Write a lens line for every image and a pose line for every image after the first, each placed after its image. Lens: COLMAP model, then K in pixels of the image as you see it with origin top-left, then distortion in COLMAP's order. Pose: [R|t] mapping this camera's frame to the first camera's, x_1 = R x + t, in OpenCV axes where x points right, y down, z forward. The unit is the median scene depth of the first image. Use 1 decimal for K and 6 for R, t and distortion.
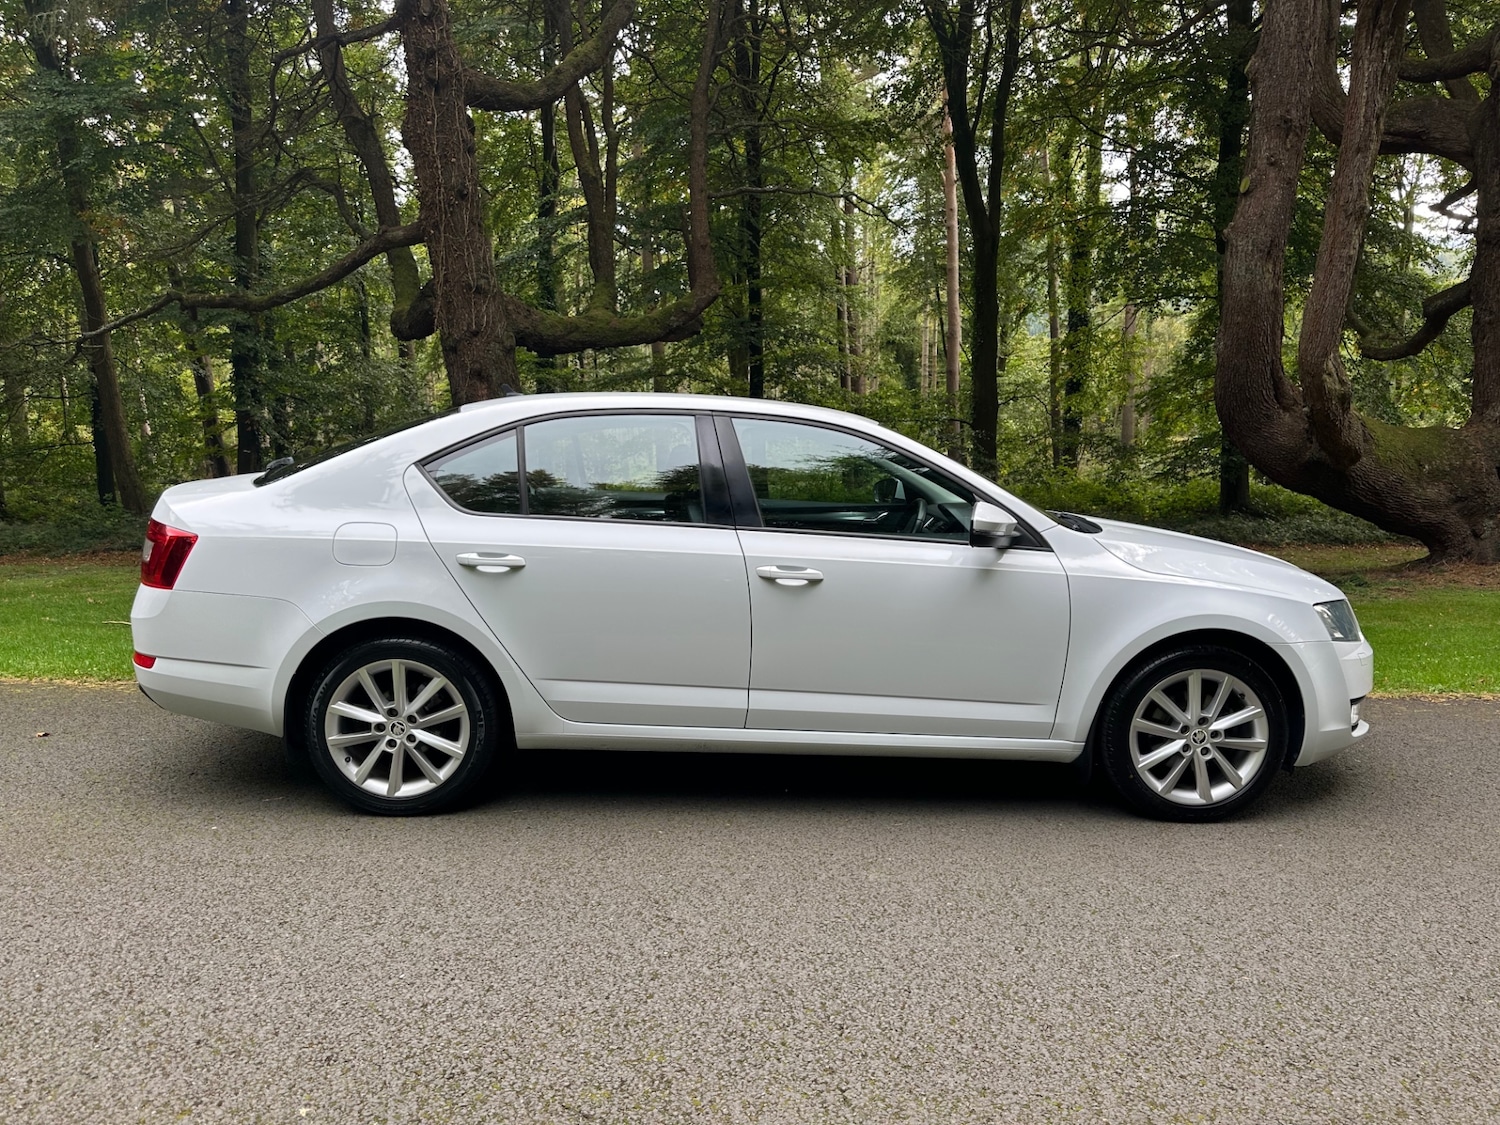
lens RADIAL K [[1060.0, 0, 758.9], [0, 1060.0, 566.8], [0, 0, 1]] dist [0.023132, -0.029247]
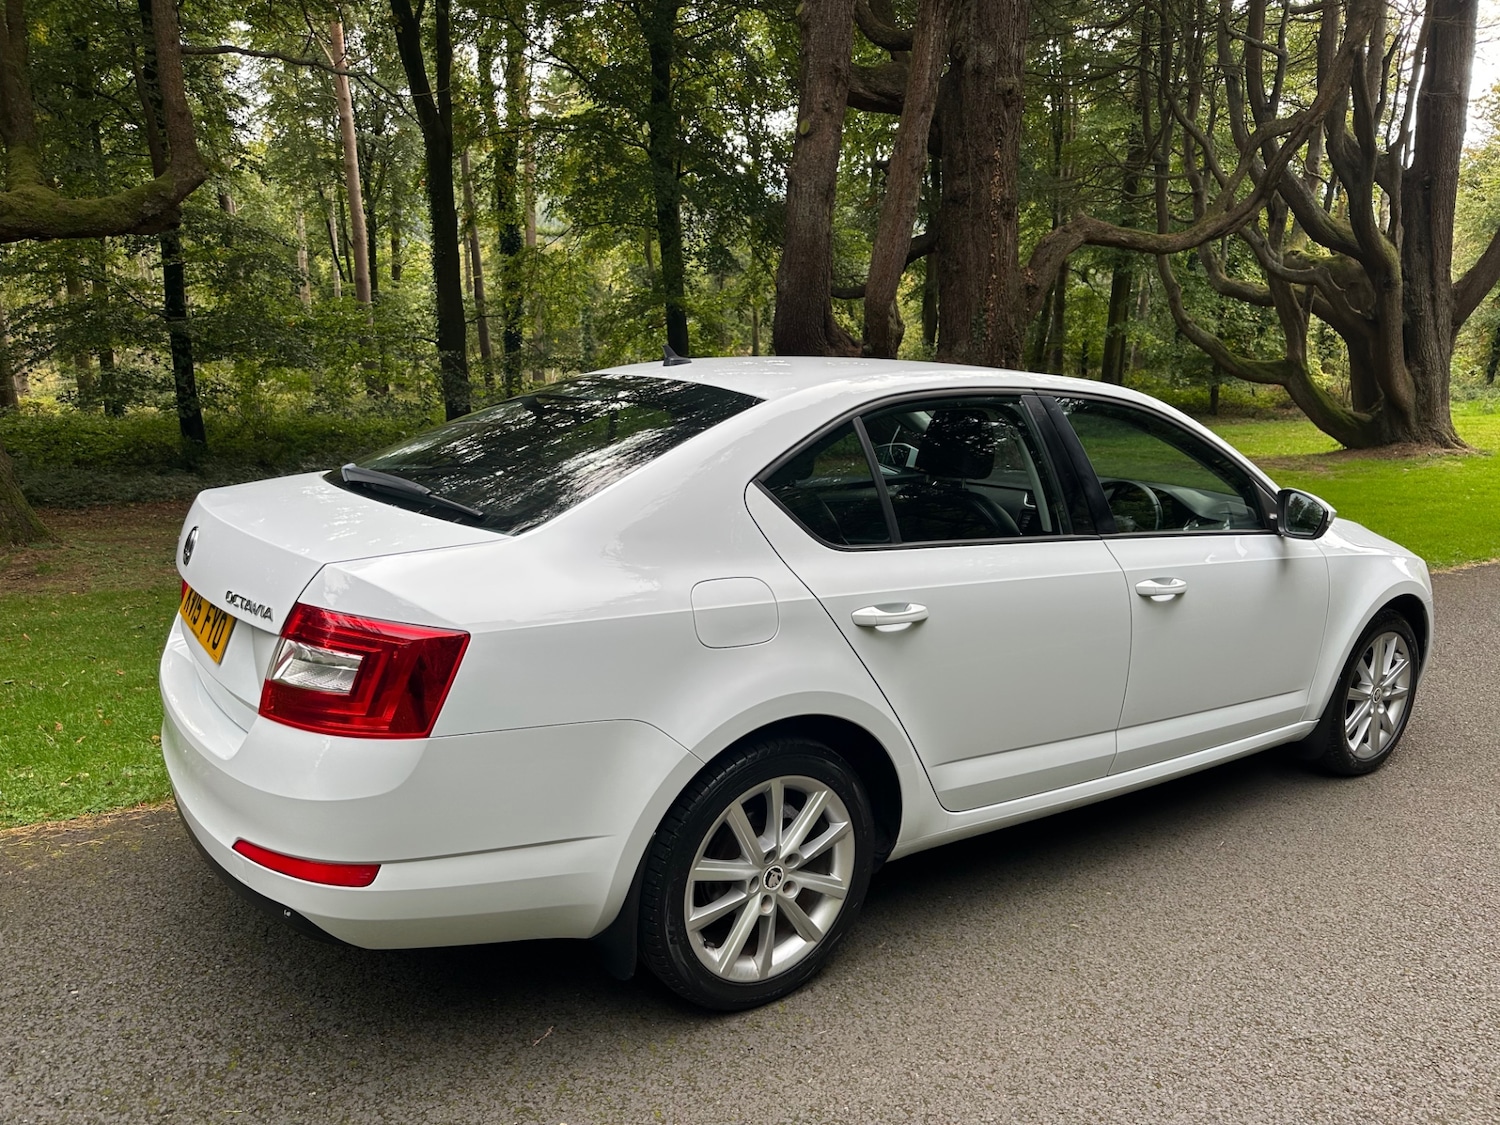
lens RADIAL K [[1060.3, 0, 750.0], [0, 1060.3, 562.5], [0, 0, 1]] dist [0.020374, -0.026092]
pose [[0.840088, -0.095714, 0.533938, -0.637985], [0.054982, 0.994265, 0.091725, -0.099966], [-0.539656, -0.047700, 0.840533, 0.418909]]
